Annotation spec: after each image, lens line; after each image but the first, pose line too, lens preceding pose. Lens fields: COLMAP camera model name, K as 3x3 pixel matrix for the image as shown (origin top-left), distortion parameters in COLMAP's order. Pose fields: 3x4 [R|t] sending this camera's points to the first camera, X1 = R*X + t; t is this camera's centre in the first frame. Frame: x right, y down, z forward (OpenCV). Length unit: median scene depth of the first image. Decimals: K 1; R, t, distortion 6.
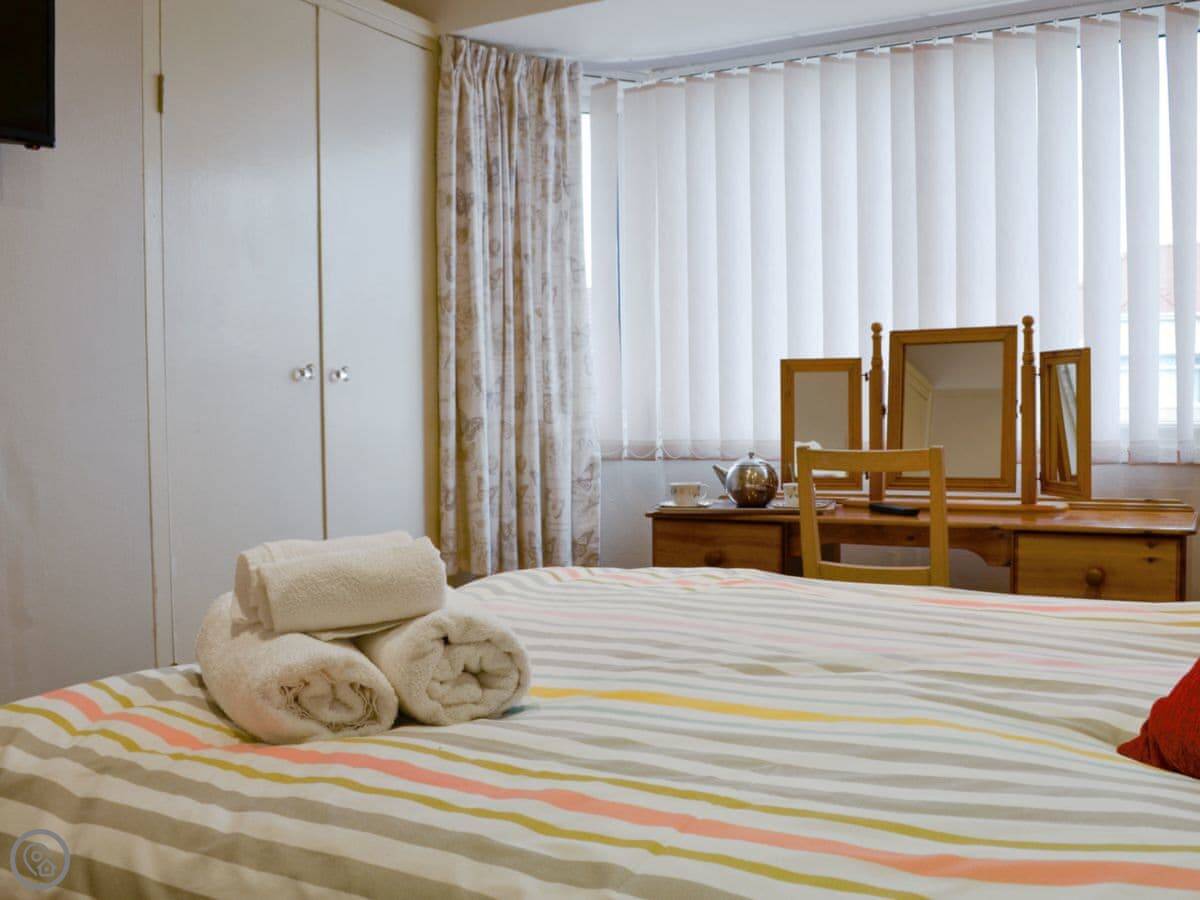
lens RADIAL K [[1119.9, 0, 604.8], [0, 1119.9, 450.1], [0, 0, 1]] dist [-0.081013, 0.000000]
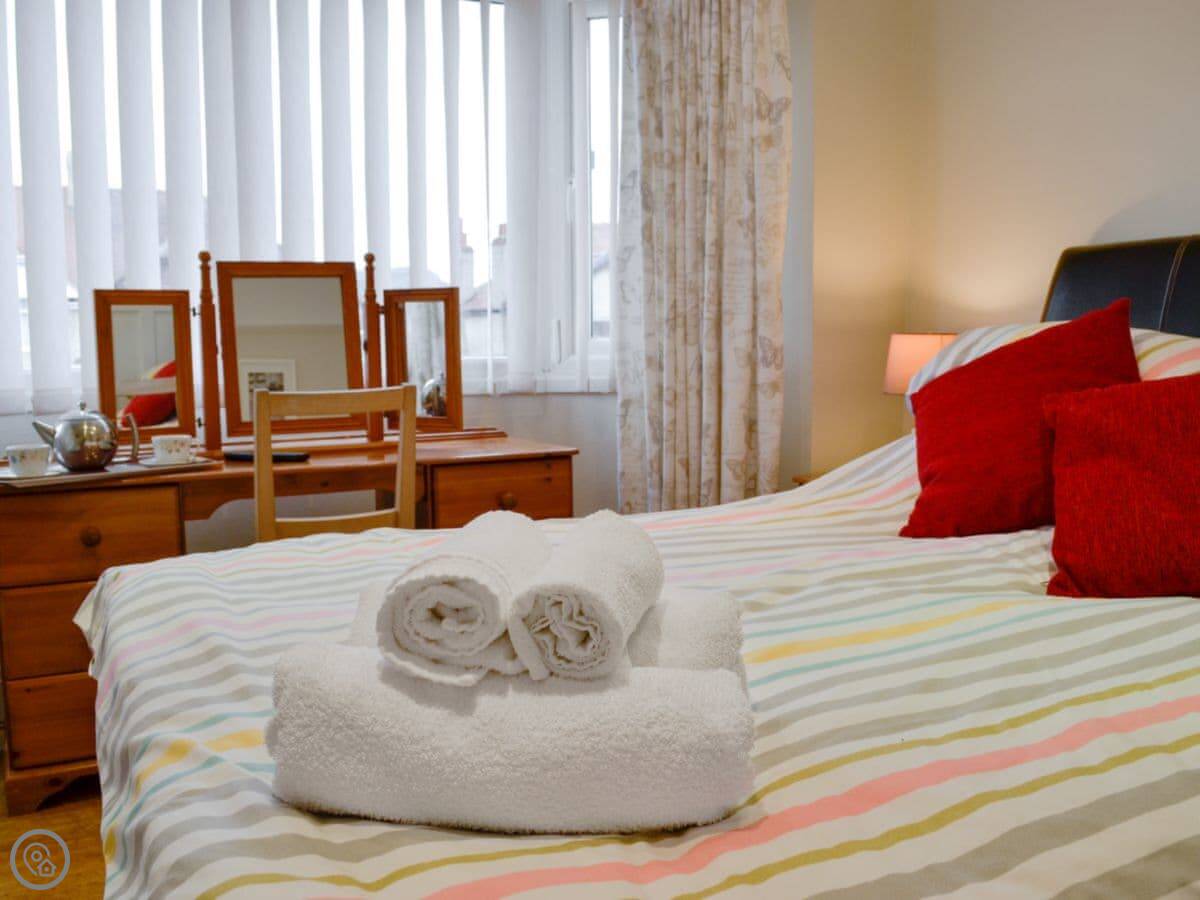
lens RADIAL K [[1119.9, 0, 603.0], [0, 1119.9, 453.8], [0, 0, 1]] dist [-0.081013, 0.000000]
pose [[0.566797, -0.080255, 0.819939, -0.331845], [0.036666, 0.996715, 0.072212, -0.005397], [-0.823041, -0.010866, 0.567878, 0.250624]]
